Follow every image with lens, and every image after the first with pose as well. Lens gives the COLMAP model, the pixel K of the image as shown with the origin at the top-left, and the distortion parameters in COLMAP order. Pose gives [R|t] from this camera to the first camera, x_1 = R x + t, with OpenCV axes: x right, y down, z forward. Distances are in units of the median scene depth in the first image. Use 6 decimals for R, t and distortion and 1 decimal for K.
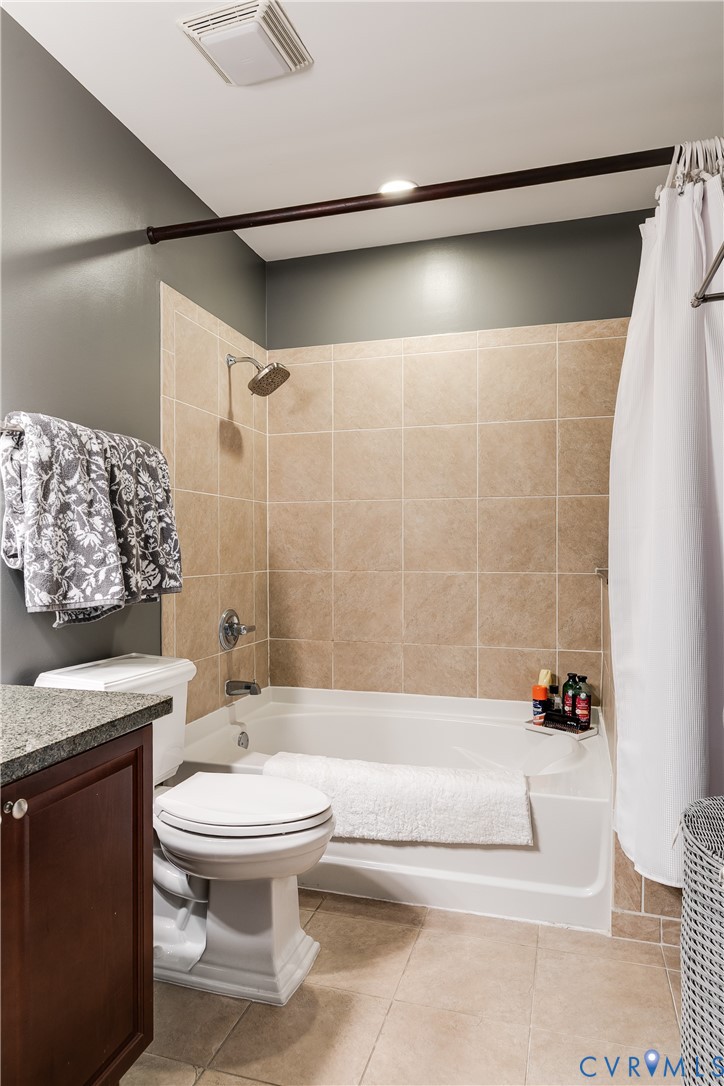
lens RADIAL K [[668.0, 0, 391.2], [0, 668.0, 556.3], [0, 0, 1]] dist [0.006244, -0.003147]
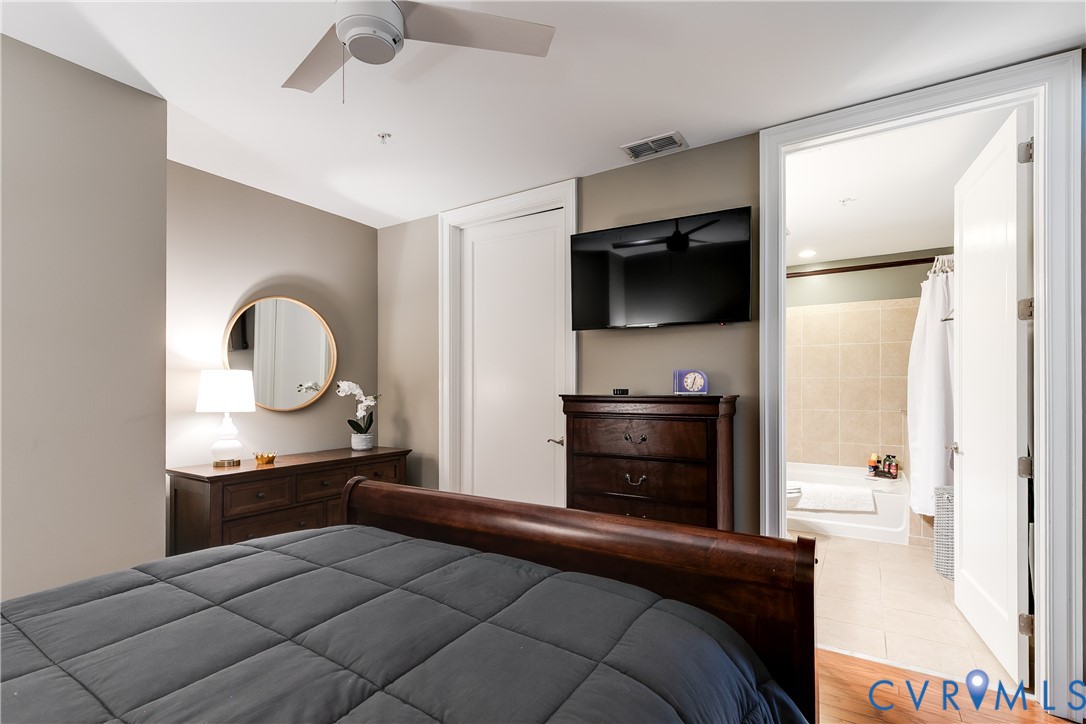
lens RADIAL K [[488.6, 0, 563.0], [0, 488.6, 389.9], [0, 0, 1]] dist [-0.002407, -0.000429]
pose [[0.958022, 0.003641, -0.286672, -0.403659], [-0.005771, 0.999962, -0.006587, -0.038092], [0.286637, 0.007965, 0.958006, -1.171369]]
